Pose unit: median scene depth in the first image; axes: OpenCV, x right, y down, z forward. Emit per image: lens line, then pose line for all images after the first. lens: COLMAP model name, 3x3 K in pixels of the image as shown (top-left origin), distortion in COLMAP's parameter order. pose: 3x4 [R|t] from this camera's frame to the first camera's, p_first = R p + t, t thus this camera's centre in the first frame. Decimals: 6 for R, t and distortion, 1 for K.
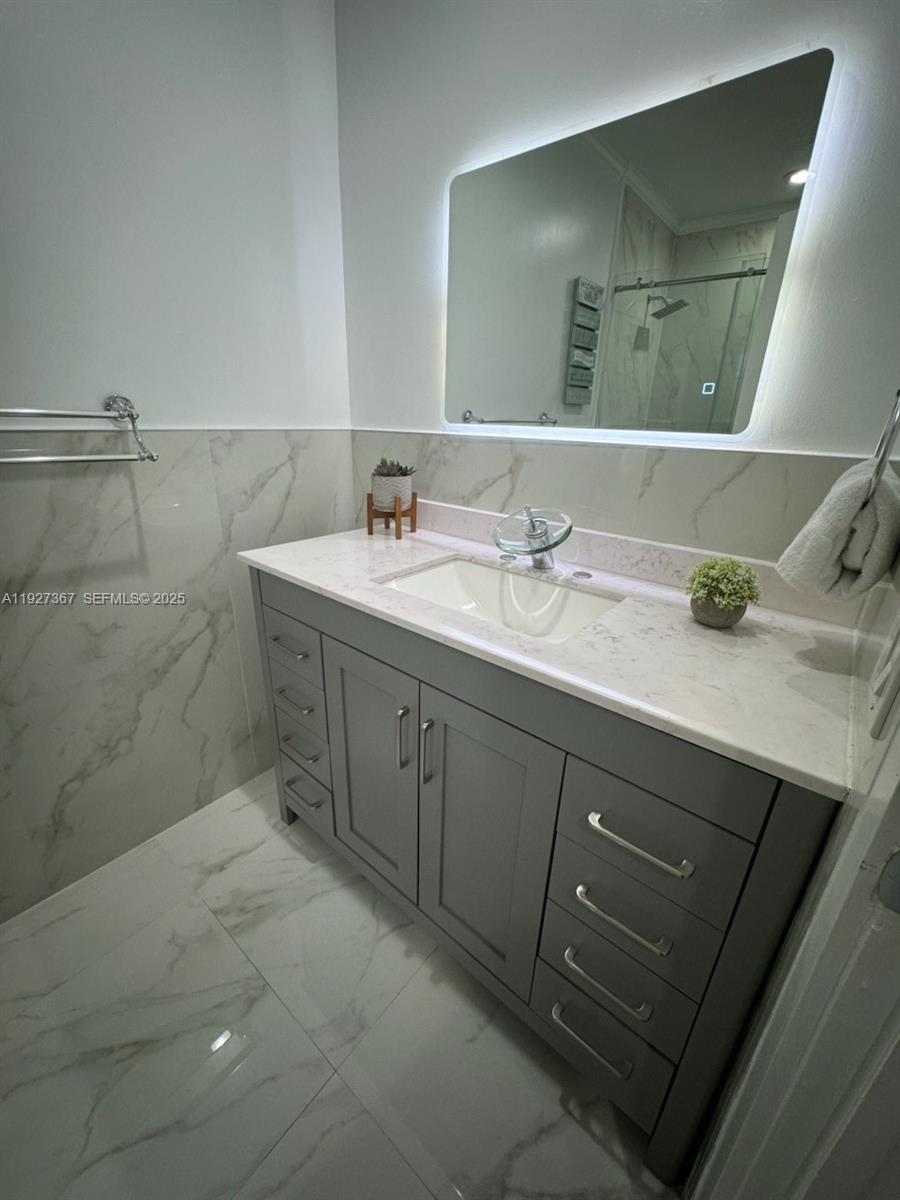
lens RADIAL K [[481.2, 0, 449.5], [0, 481.2, 597.1], [0, 0, 1]] dist [0.001160, 0.000436]
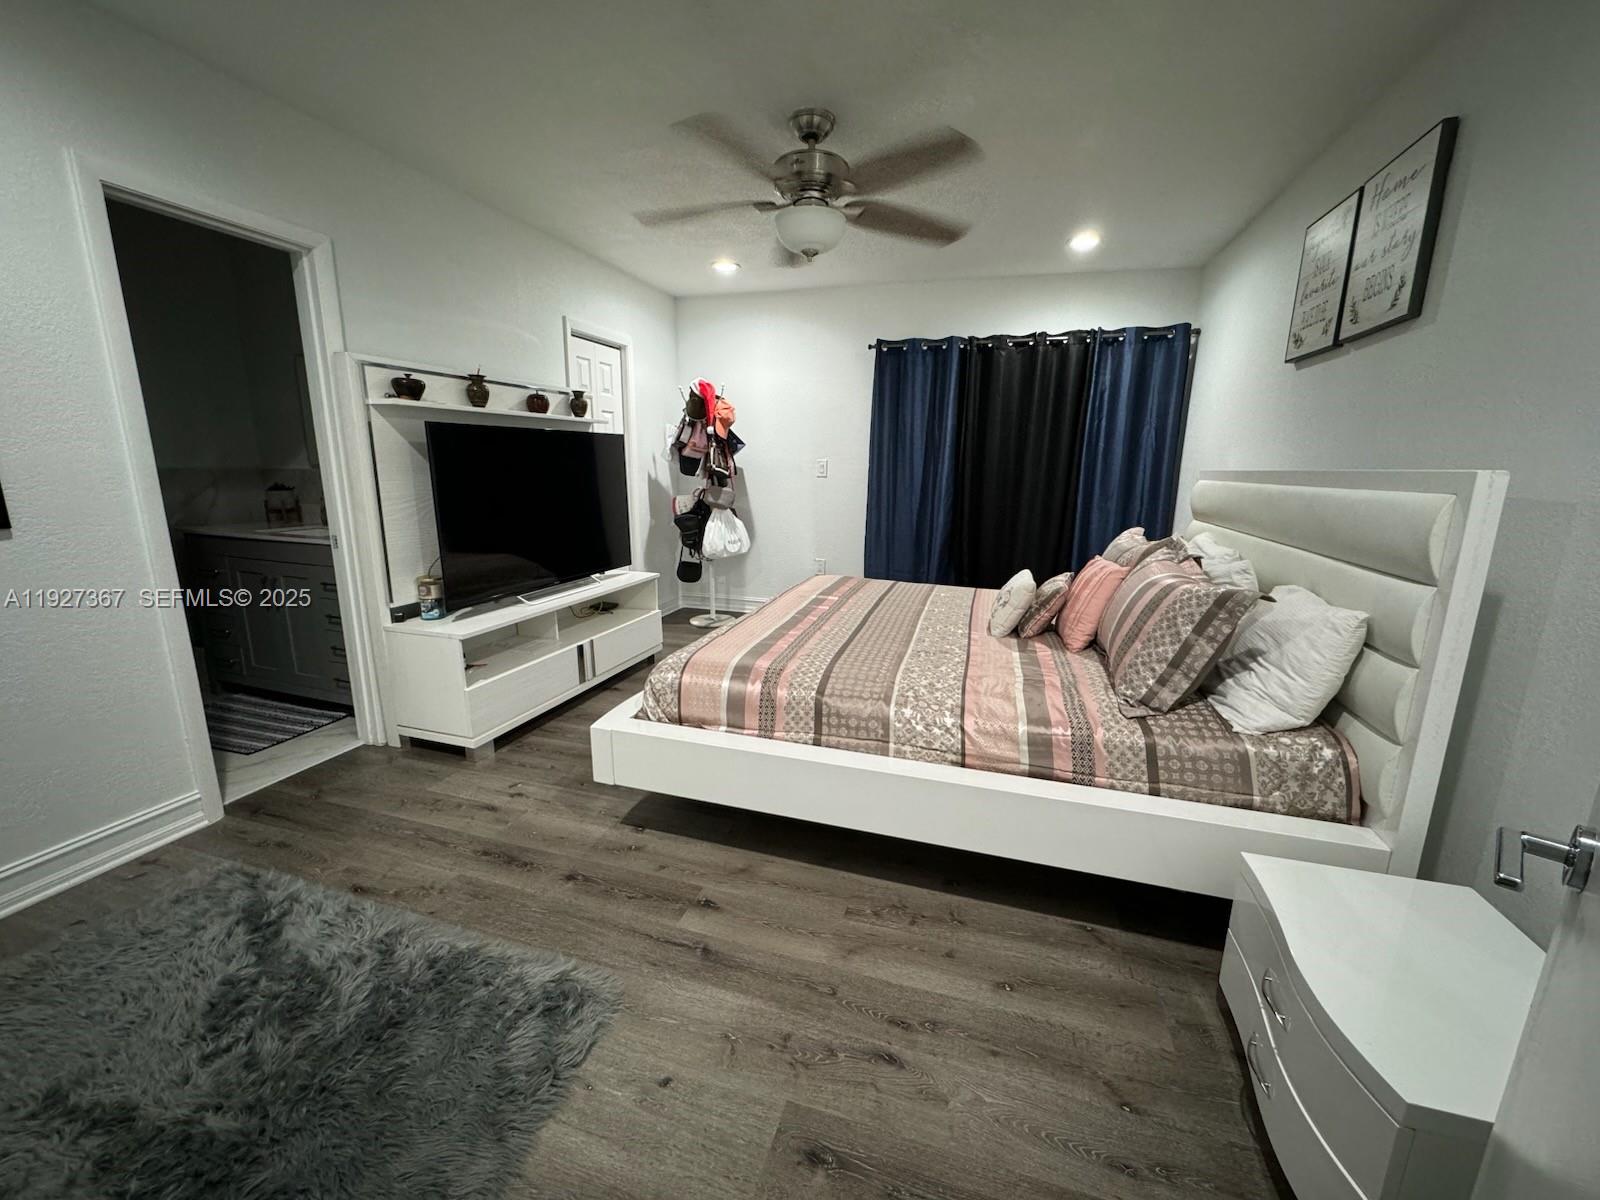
lens RADIAL K [[641.6, 0, 796.1], [0, 641.6, 599.6], [0, 0, 1]] dist [0.001160, 0.000436]
pose [[0.916879, -0.099410, 0.386589, 0.706364], [0.156200, 0.980616, -0.118300, 0.765751], [-0.367335, 0.168852, 0.914633, -1.934361]]
